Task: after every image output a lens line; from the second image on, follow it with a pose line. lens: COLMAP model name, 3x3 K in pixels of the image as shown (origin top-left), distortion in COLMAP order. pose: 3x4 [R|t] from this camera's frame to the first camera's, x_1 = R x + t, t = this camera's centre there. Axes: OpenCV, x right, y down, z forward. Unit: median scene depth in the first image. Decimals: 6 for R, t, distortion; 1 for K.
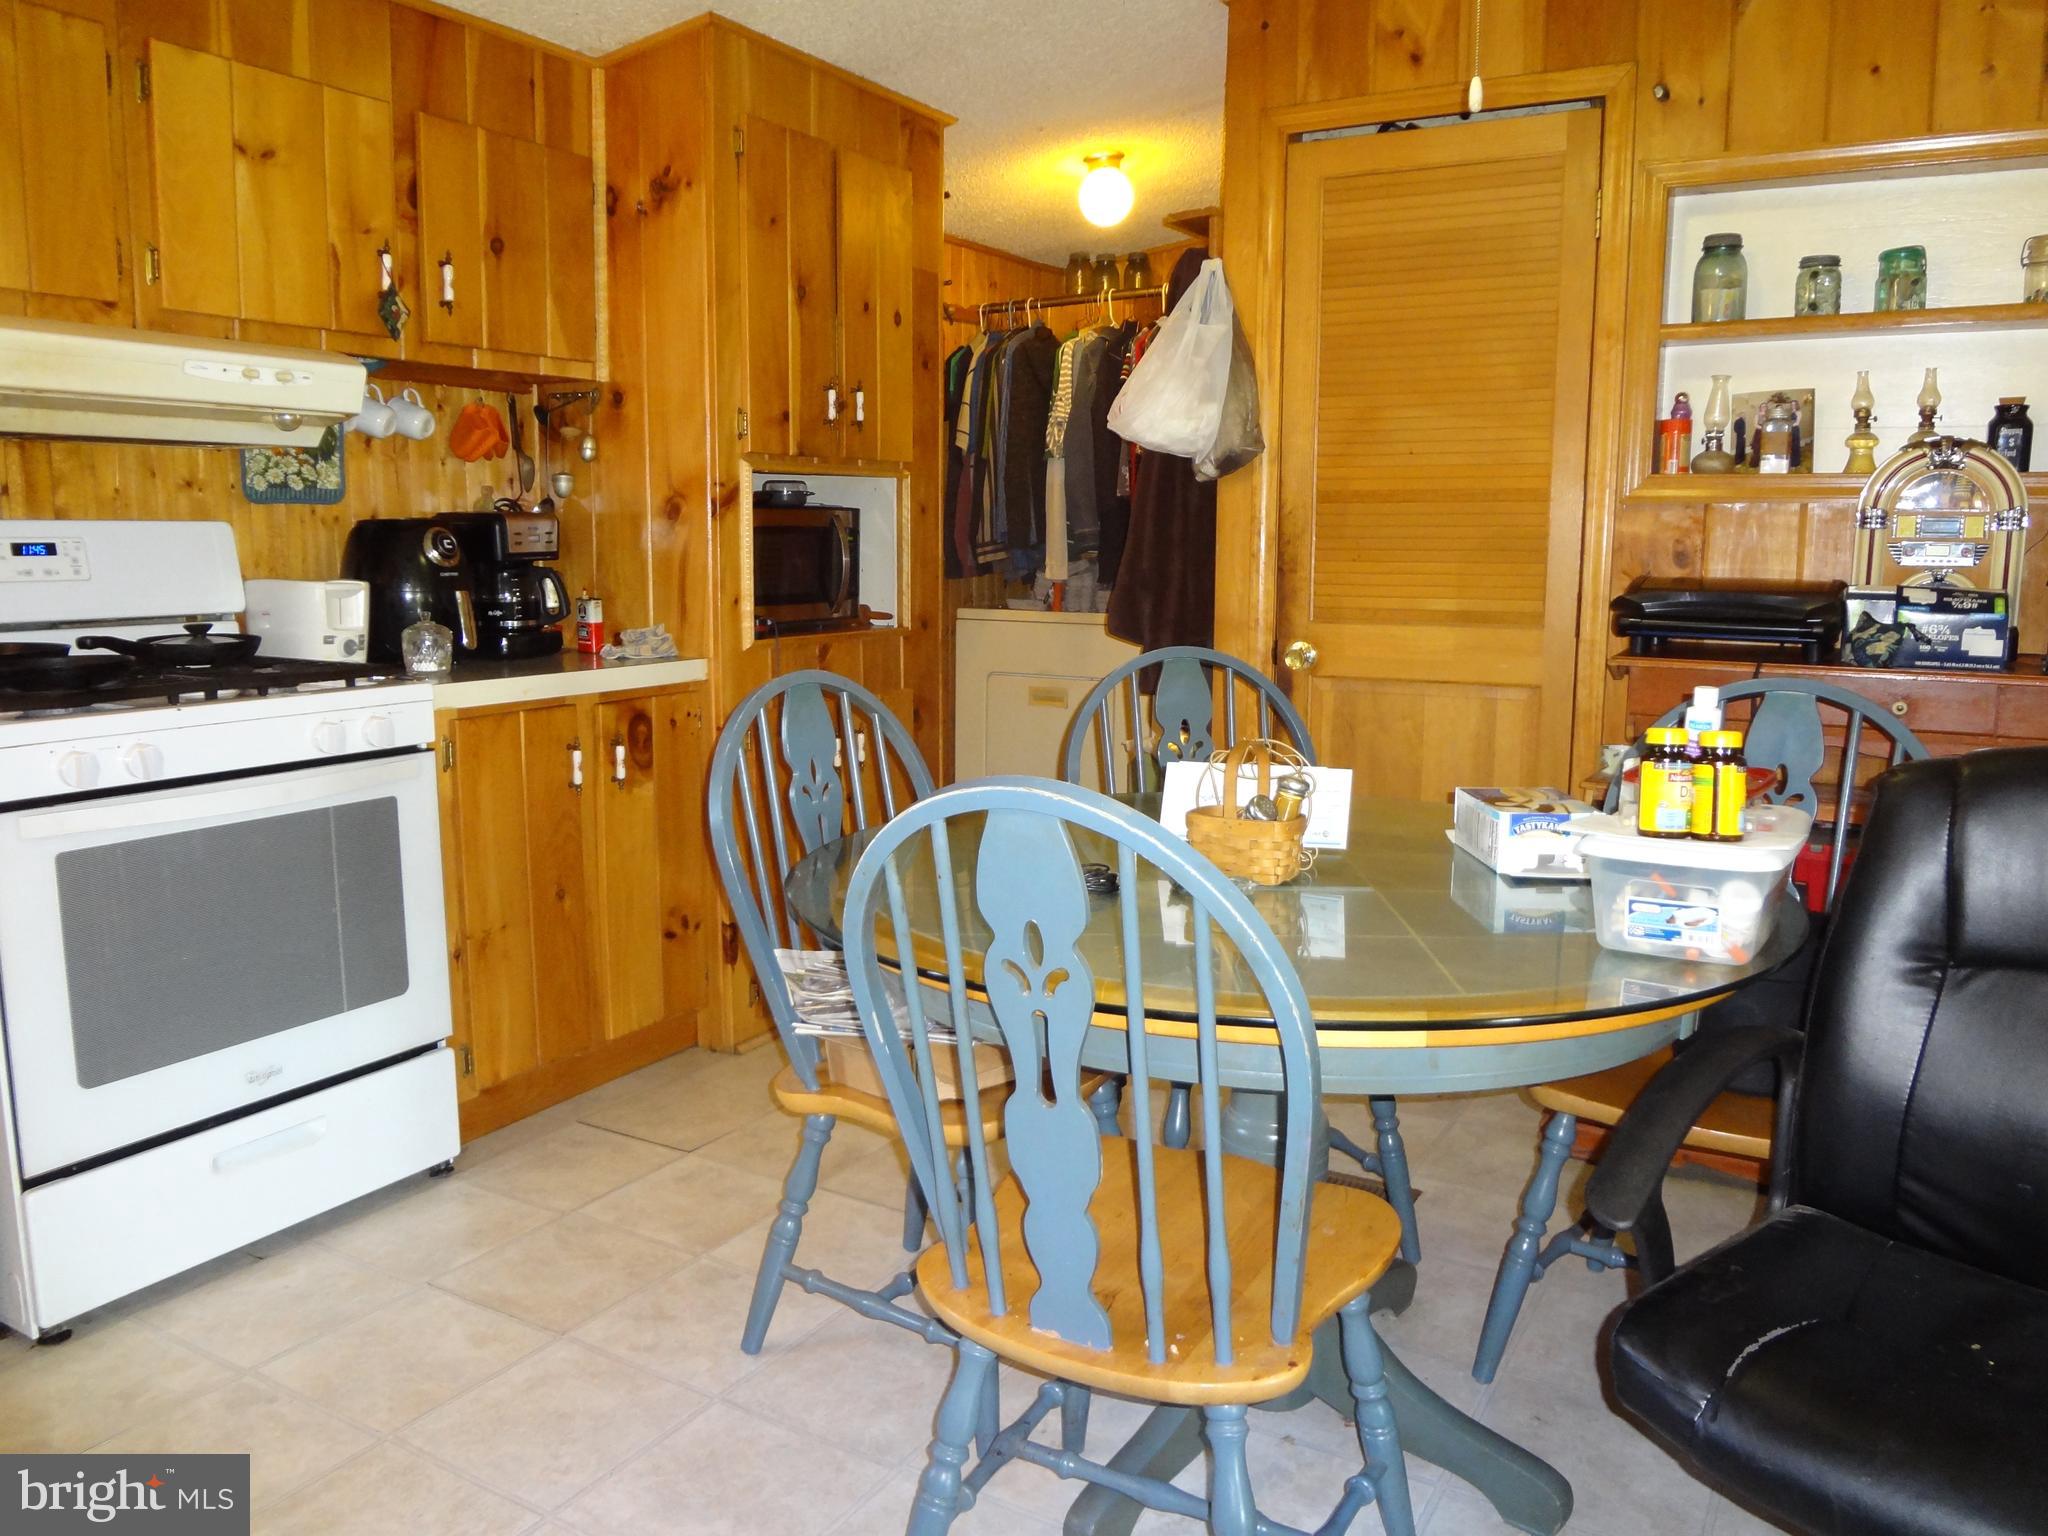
lens RADIAL K [[1628.0, 0, 1029.4], [0, 1628.0, 764.9], [0, 0, 1]] dist [0.000574, 0.011732]
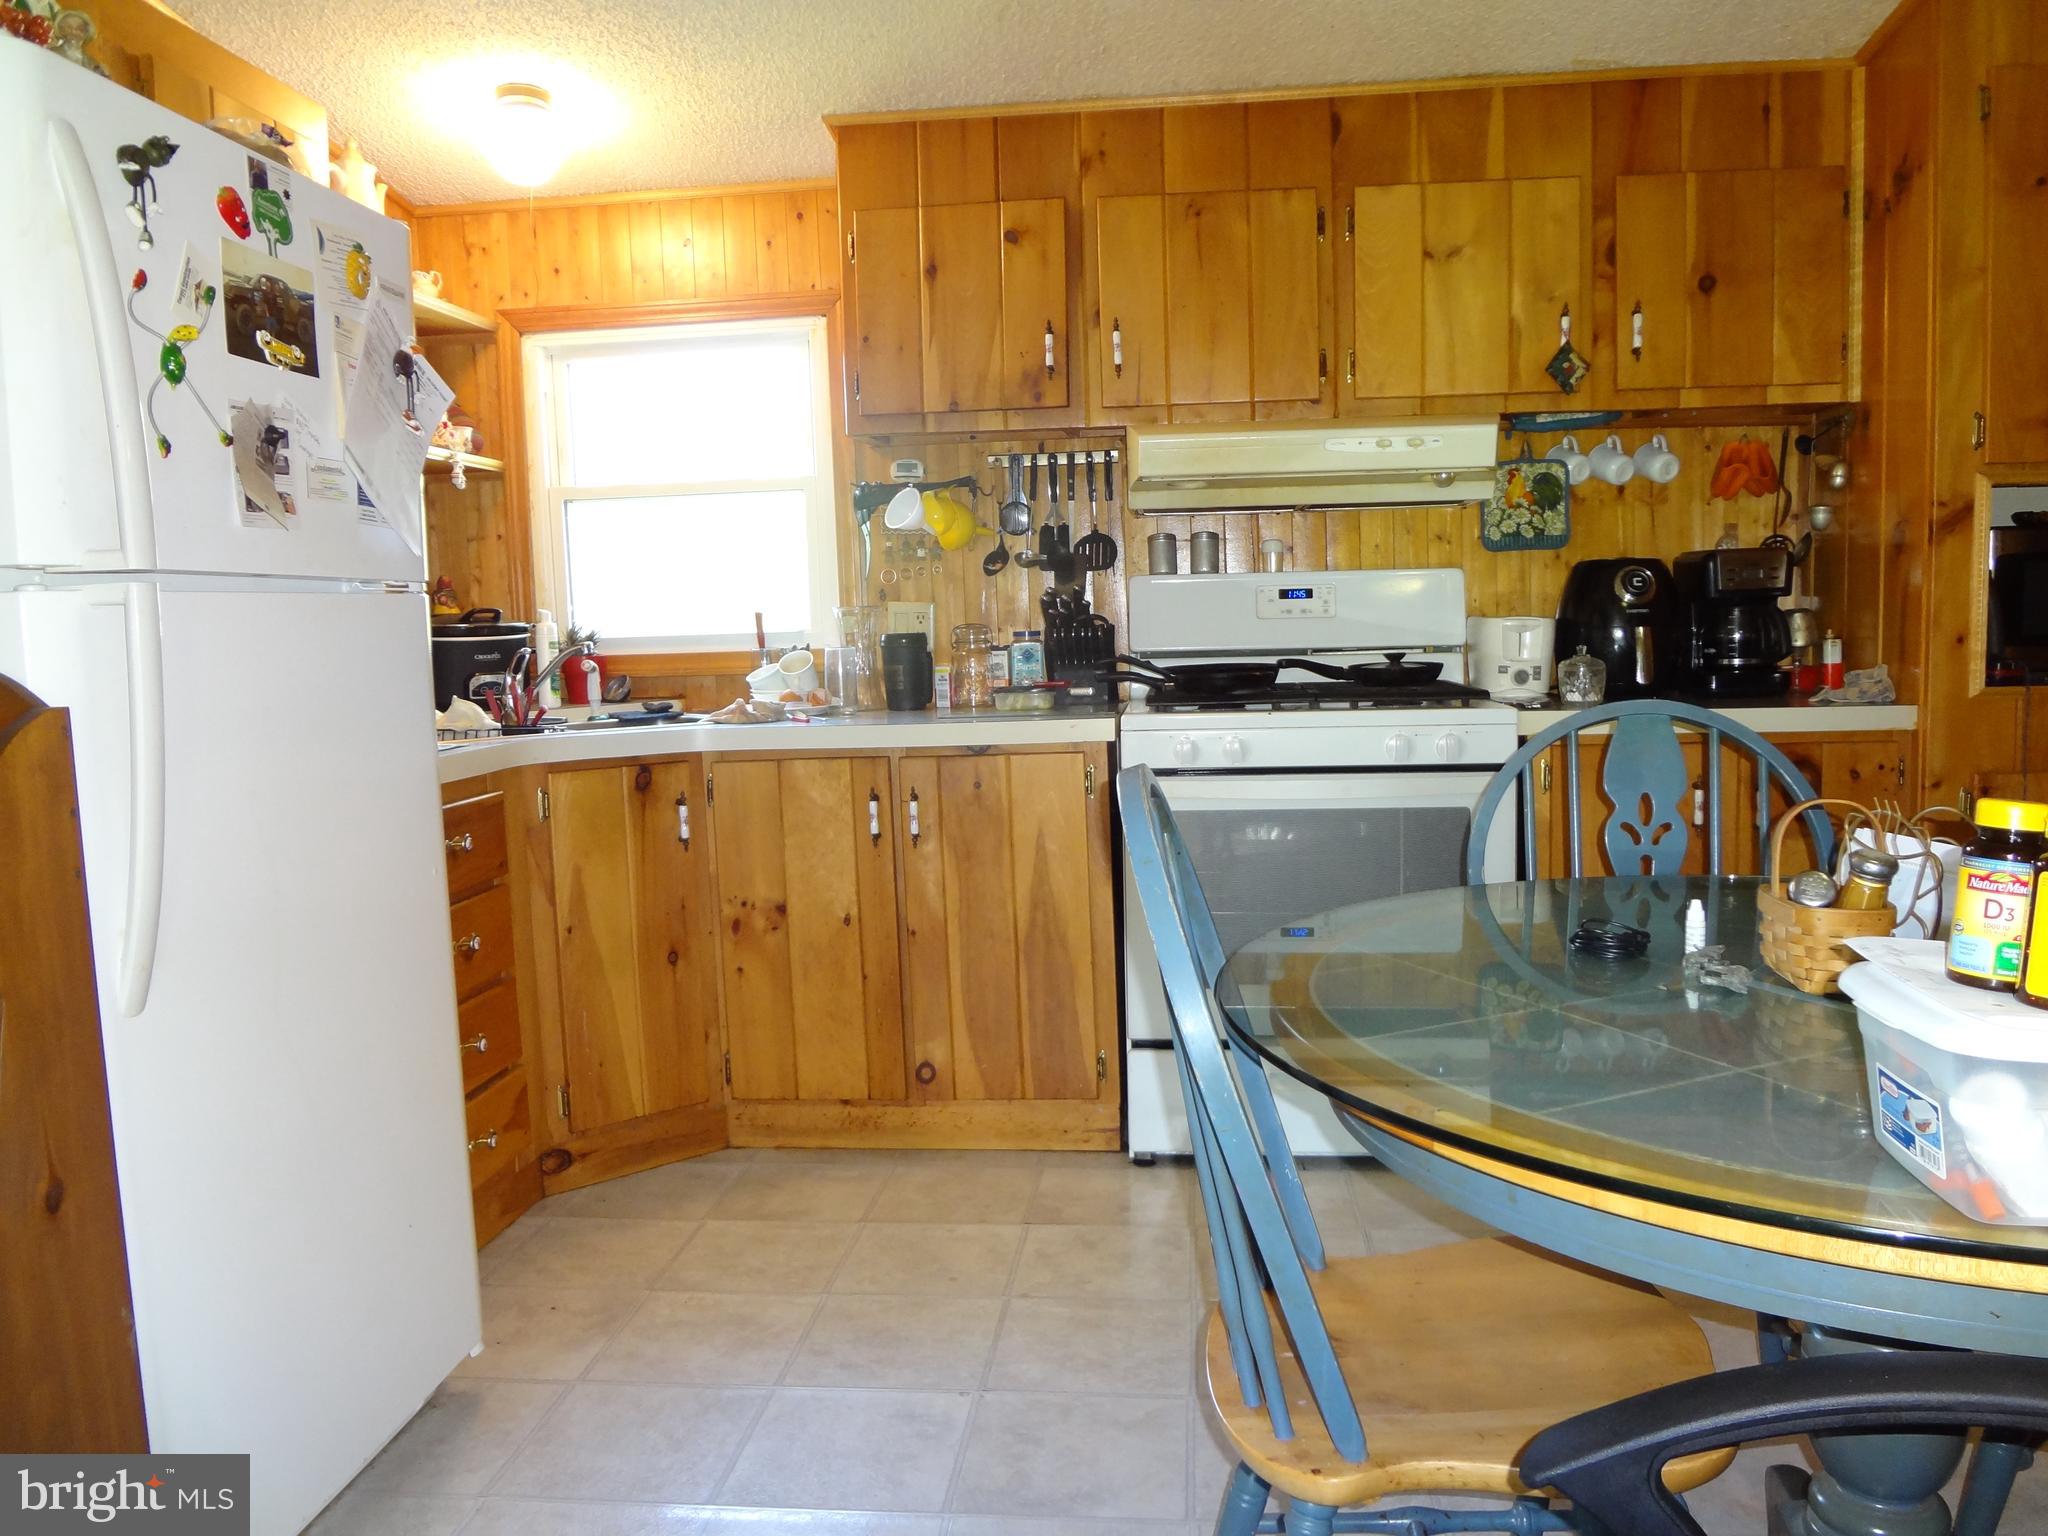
lens RADIAL K [[1628.0, 0, 1032.5], [0, 1628.0, 767.3], [0, 0, 1]] dist [0.000574, 0.011732]
pose [[0.425103, 0.073845, -0.902128, 0.436274], [-0.105882, 0.993881, 0.031461, -0.010584], [0.898931, 0.082145, 0.430321, 0.226215]]
